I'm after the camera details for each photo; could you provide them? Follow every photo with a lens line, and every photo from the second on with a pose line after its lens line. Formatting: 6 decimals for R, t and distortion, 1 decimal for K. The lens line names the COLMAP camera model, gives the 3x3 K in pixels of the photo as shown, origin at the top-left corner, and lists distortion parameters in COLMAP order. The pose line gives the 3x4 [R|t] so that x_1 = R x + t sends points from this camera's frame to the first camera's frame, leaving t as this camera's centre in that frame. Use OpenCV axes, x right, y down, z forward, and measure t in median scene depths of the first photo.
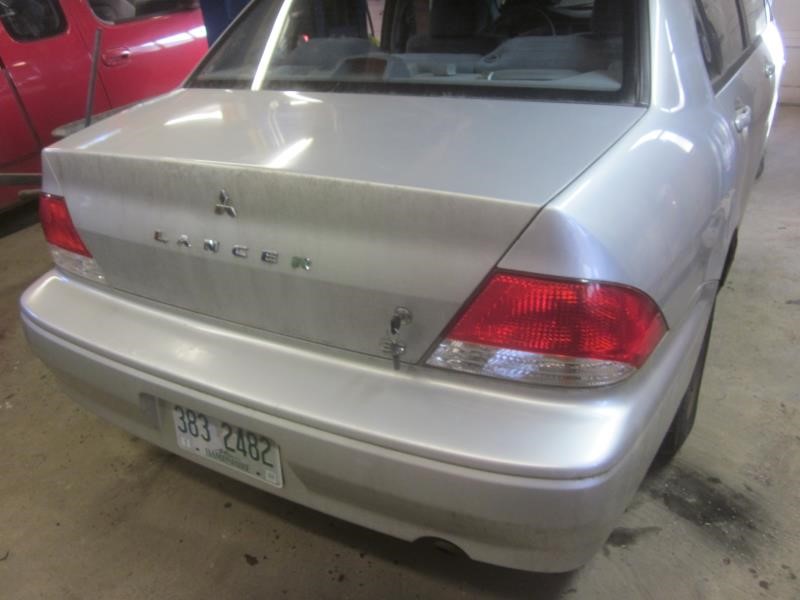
lens RADIAL K [[659.2, 0, 400.1], [0, 659.2, 309.1], [0, 0, 1]] dist [-0.003581, -0.005202]
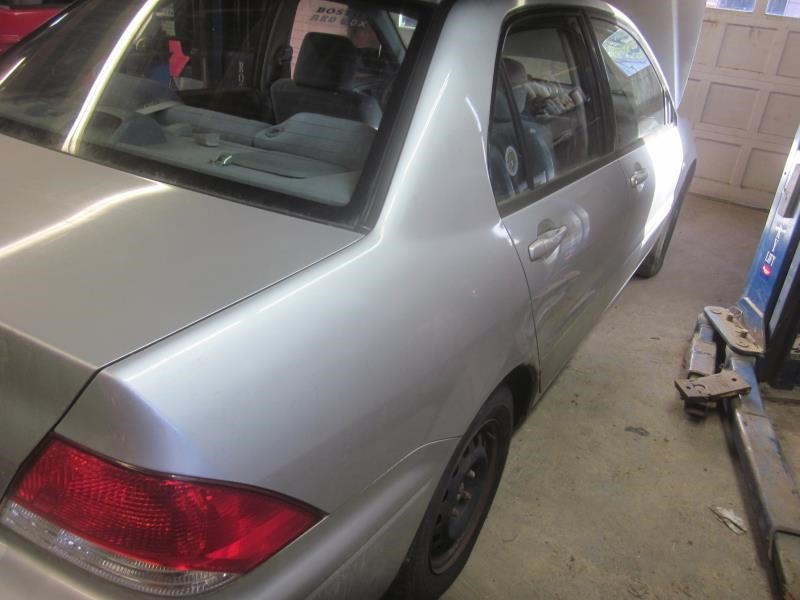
lens RADIAL K [[661.6, 0, 400.0], [0, 661.6, 300.0], [0, 0, 1]] dist [-0.009227, -0.011128]
pose [[0.987956, 0.149159, 0.041152, 0.268997], [-0.147488, 0.988212, -0.041047, -0.132745], [-0.046790, 0.034483, 0.998309, 0.109976]]
